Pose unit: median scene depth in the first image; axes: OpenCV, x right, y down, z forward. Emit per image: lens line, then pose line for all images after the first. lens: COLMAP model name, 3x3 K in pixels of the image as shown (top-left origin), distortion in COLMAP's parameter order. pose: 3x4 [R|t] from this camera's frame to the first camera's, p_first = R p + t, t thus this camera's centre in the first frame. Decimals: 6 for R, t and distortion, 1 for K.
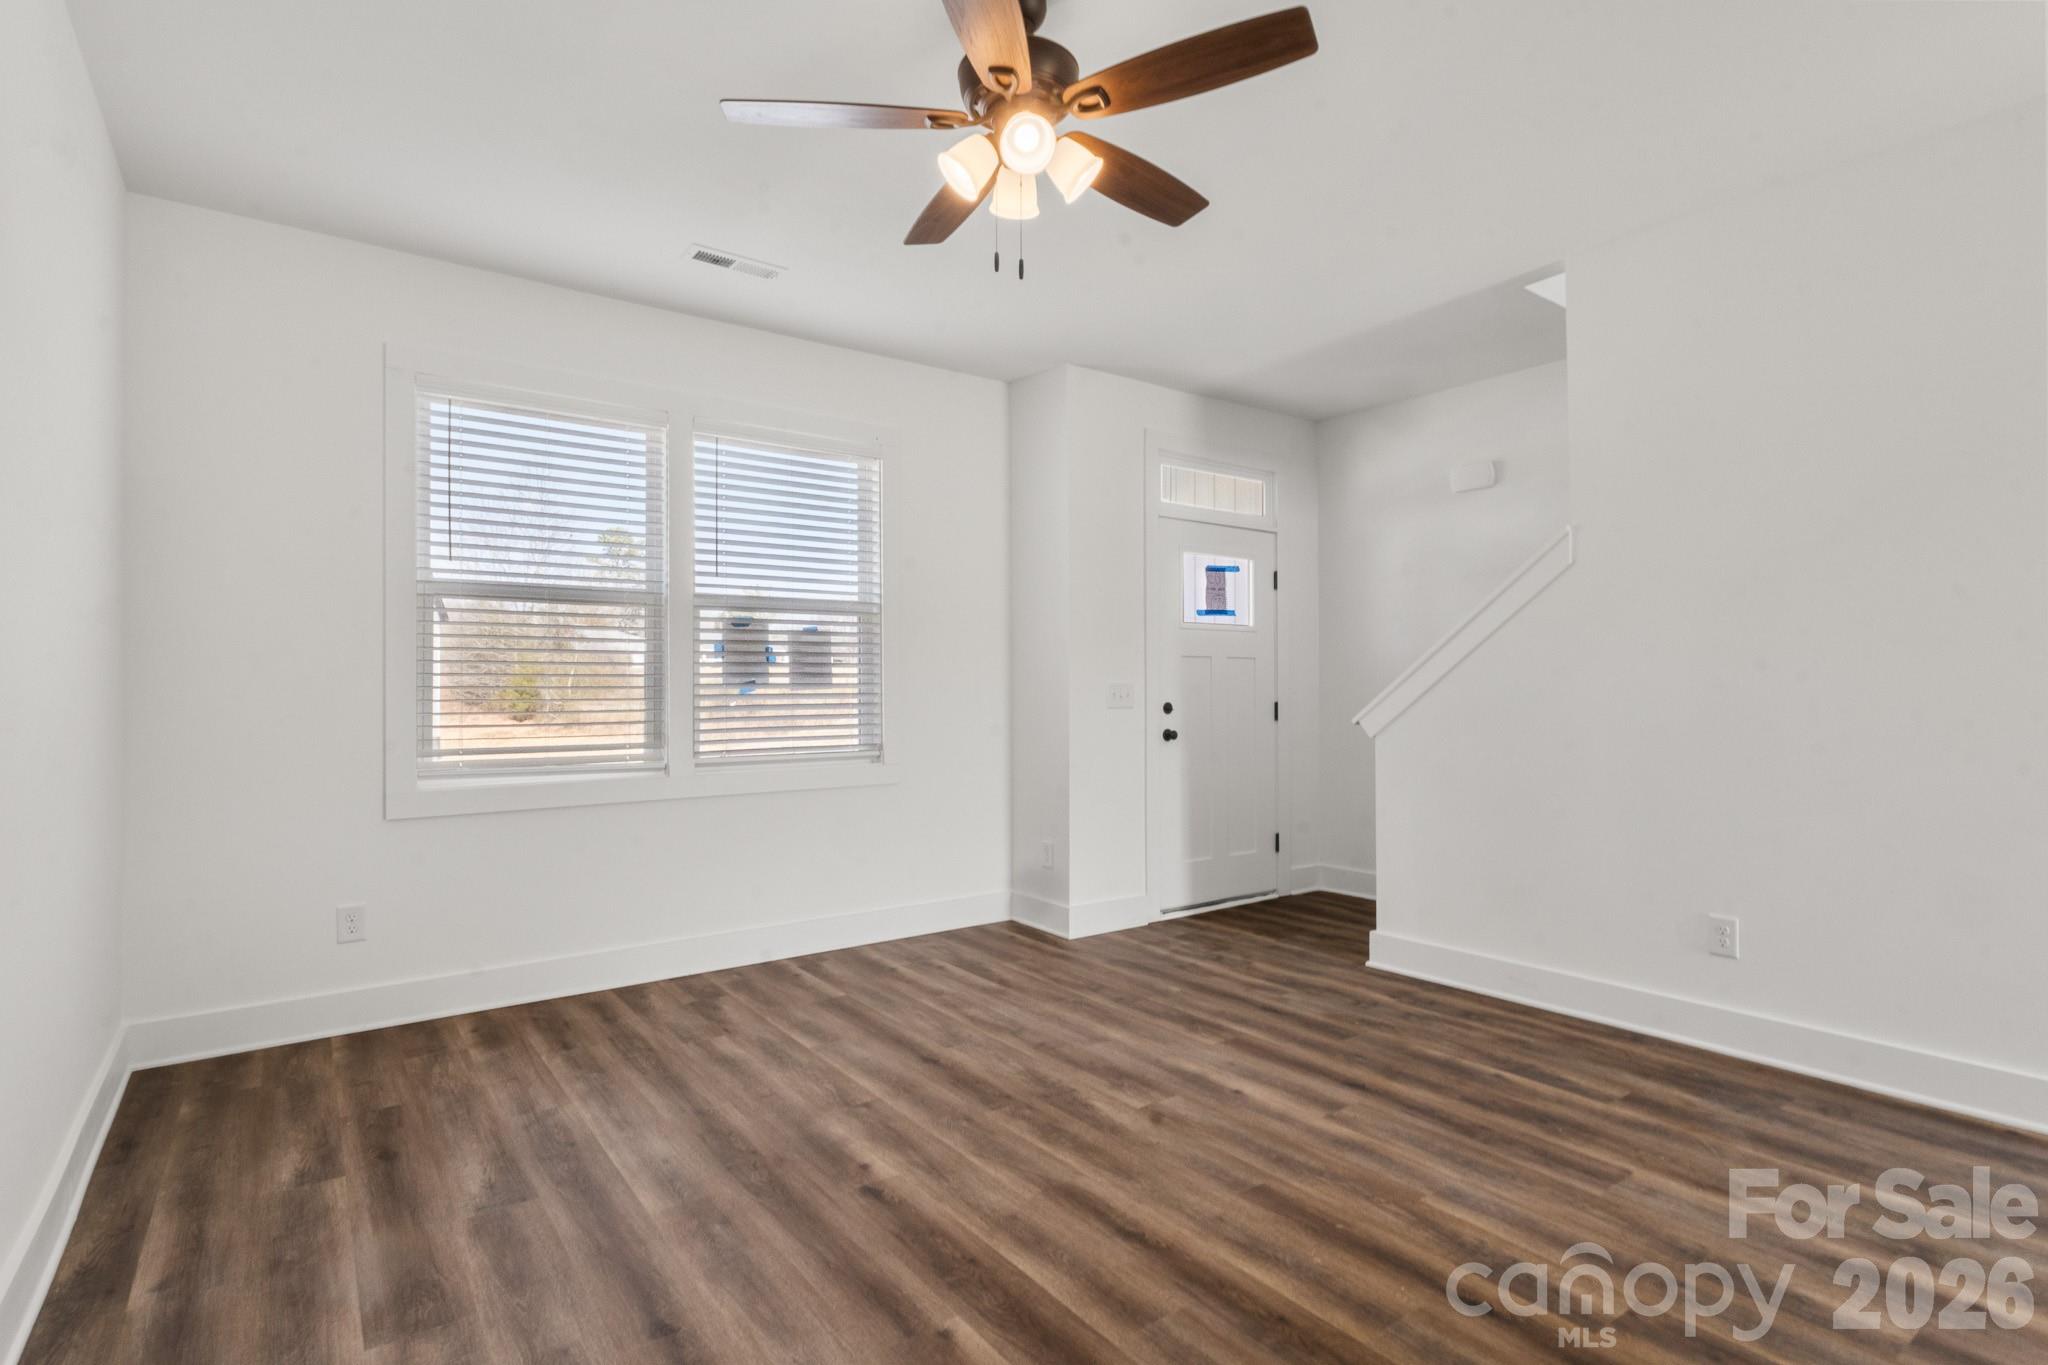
lens RADIAL K [[998.1, 0, 1013.9], [0, 998.1, 680.4], [0, 0, 1]] dist [-0.003872, -0.001106]
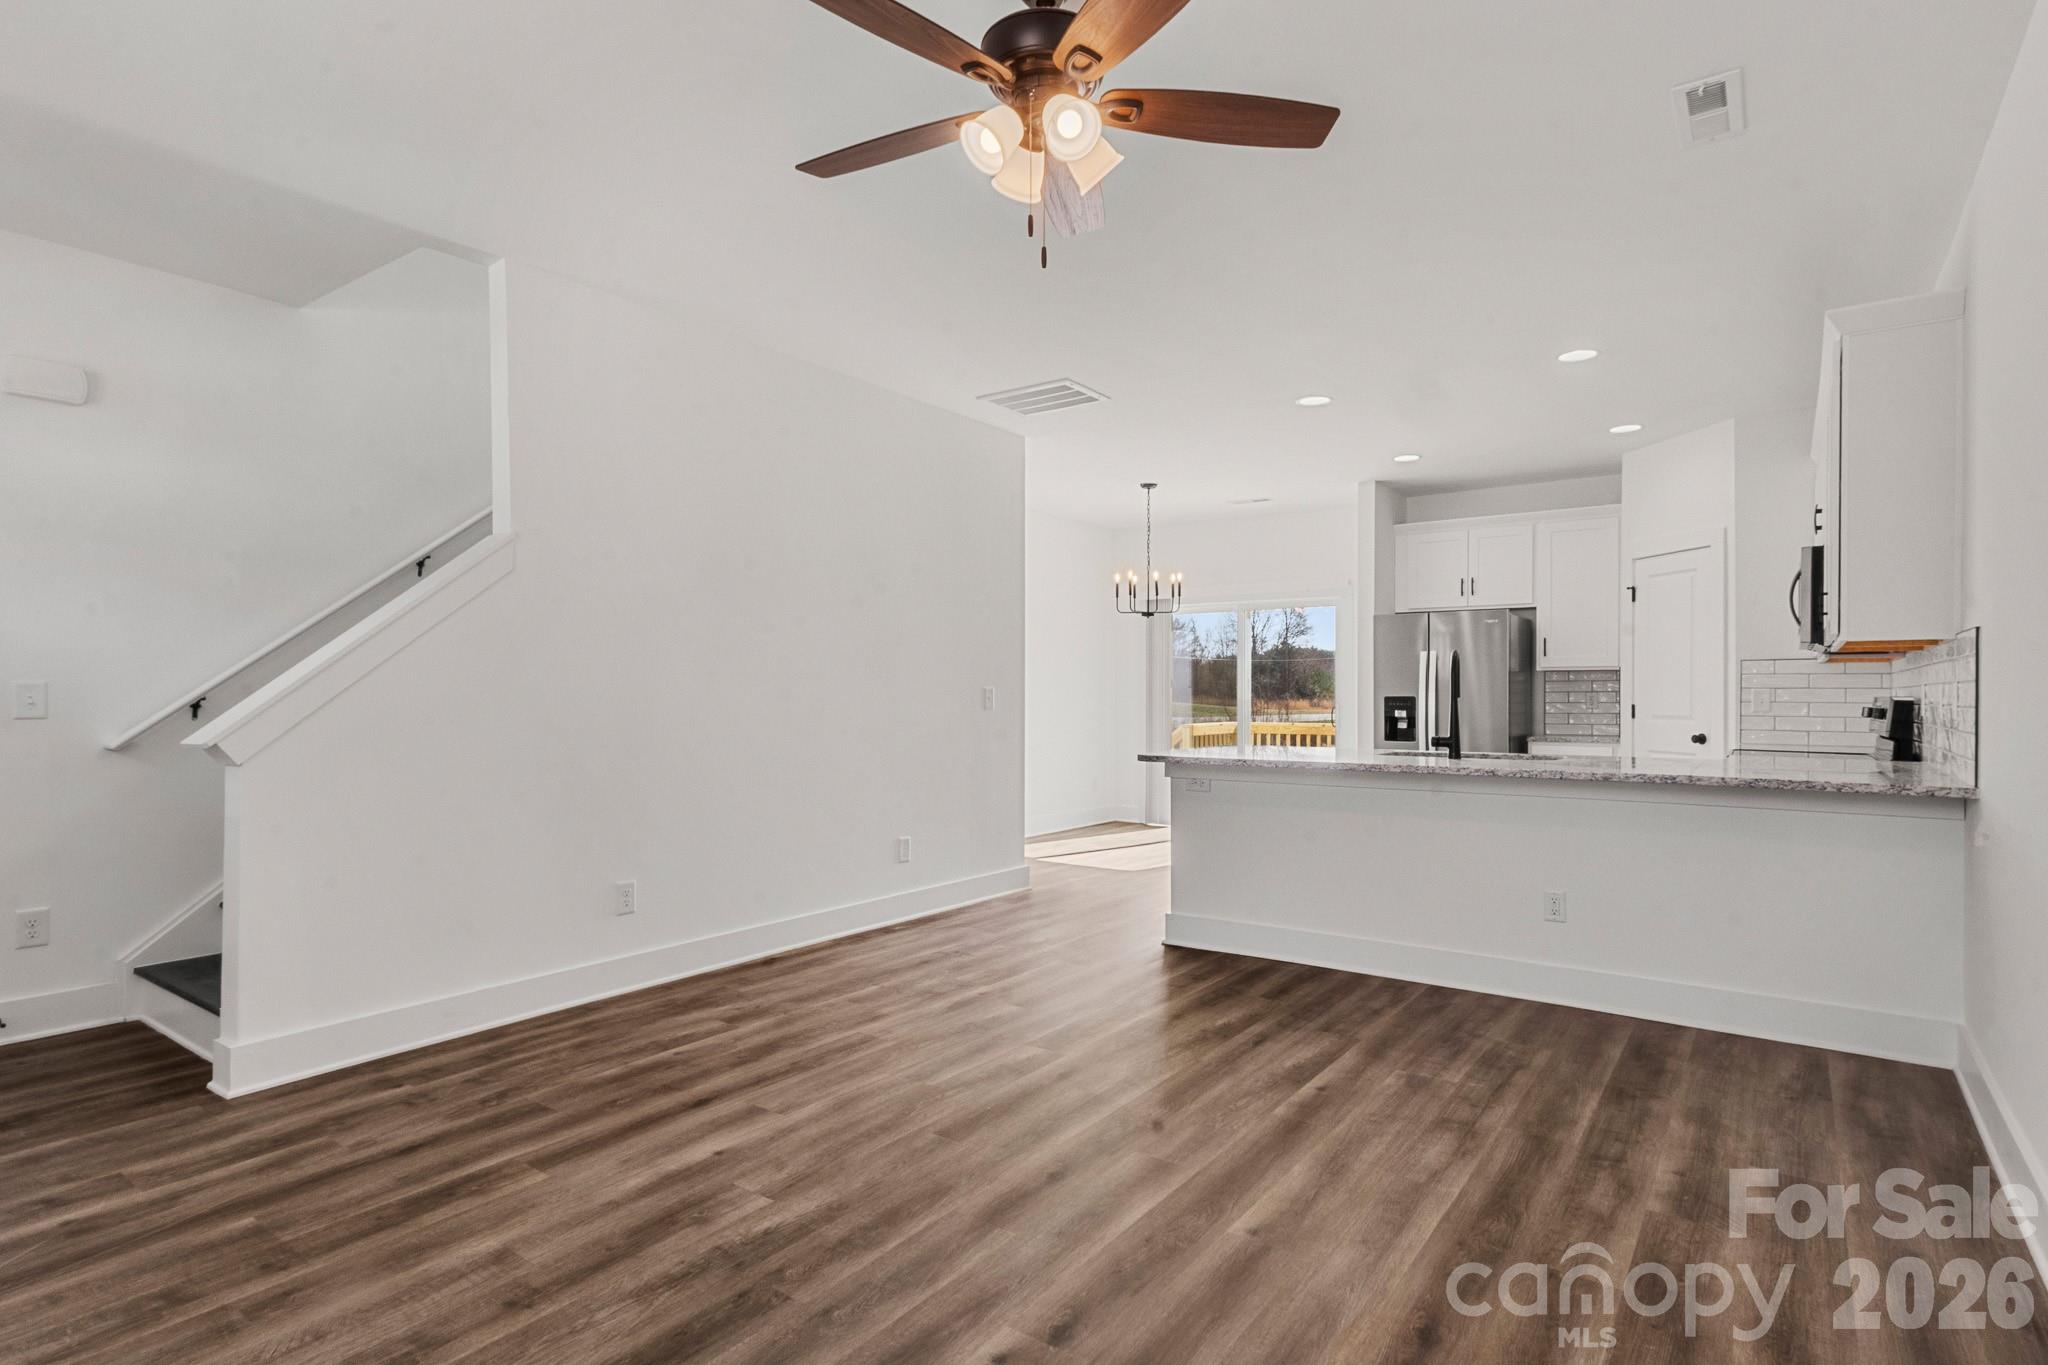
lens RADIAL K [[1048.3, 0, 1020.7], [0, 1048.3, 691.0], [0, 0, 1]] dist [0.016713, -0.000839]
pose [[-0.306645, 0.006955, 0.951798, -0.611543], [-0.007964, 0.999920, -0.009872, 0.010170], [-0.951791, -0.010607, -0.306565, 0.851009]]
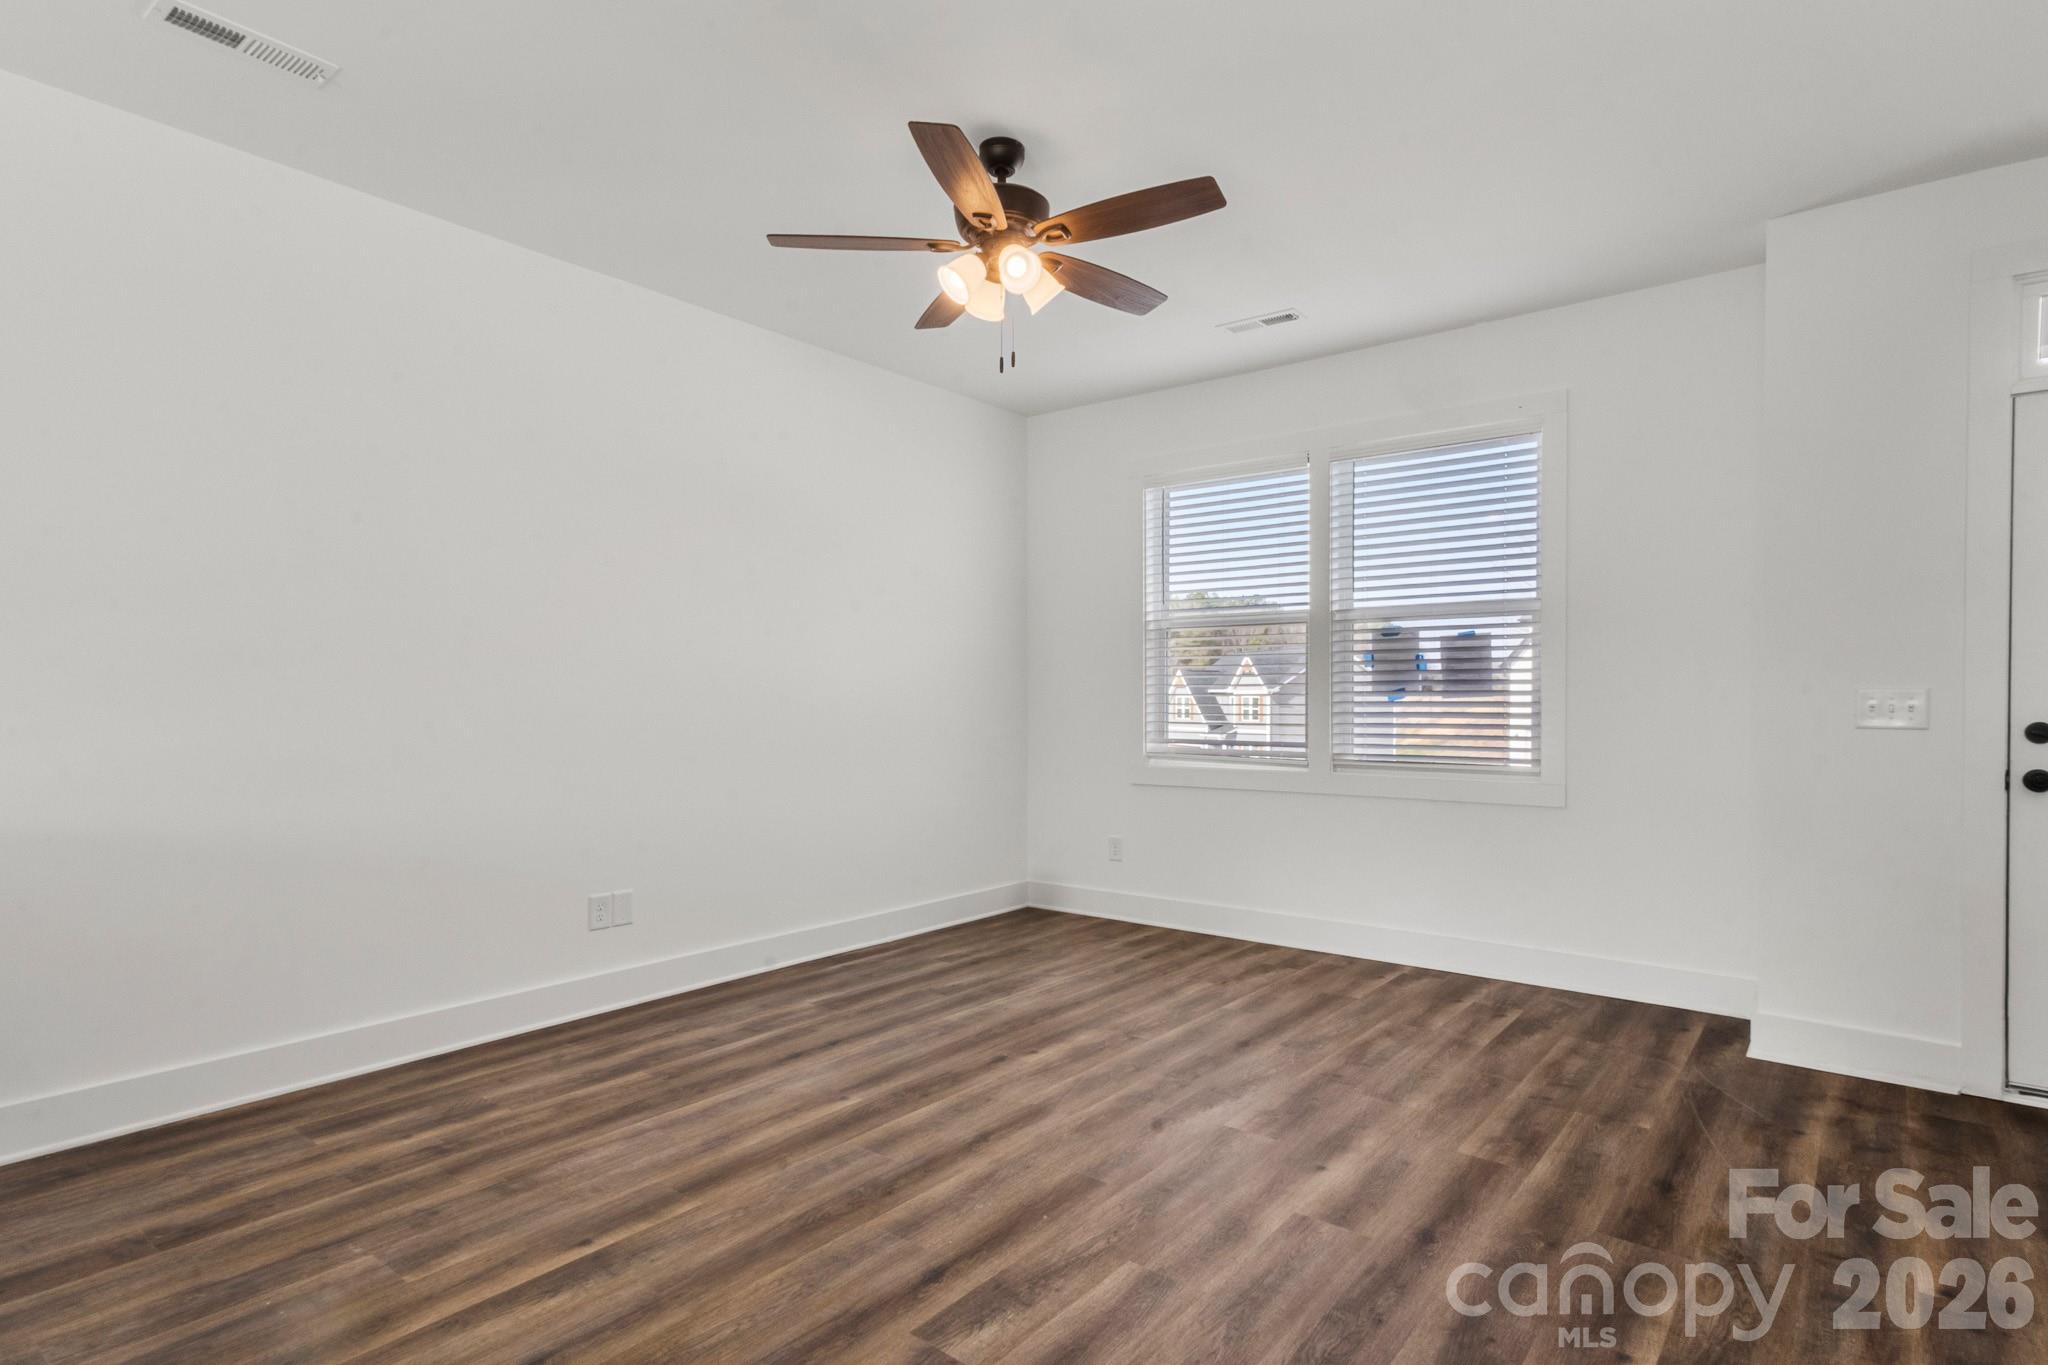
lens RADIAL K [[1048.3, 0, 1025.2], [0, 1048.3, 693.1], [0, 0, 1]] dist [0.016713, -0.000839]
pose [[0.275770, -0.001039, -0.961223, 0.839674], [0.006365, 0.999979, 0.000745, 0.002512], [0.961202, -0.006324, 0.275771, 0.418932]]
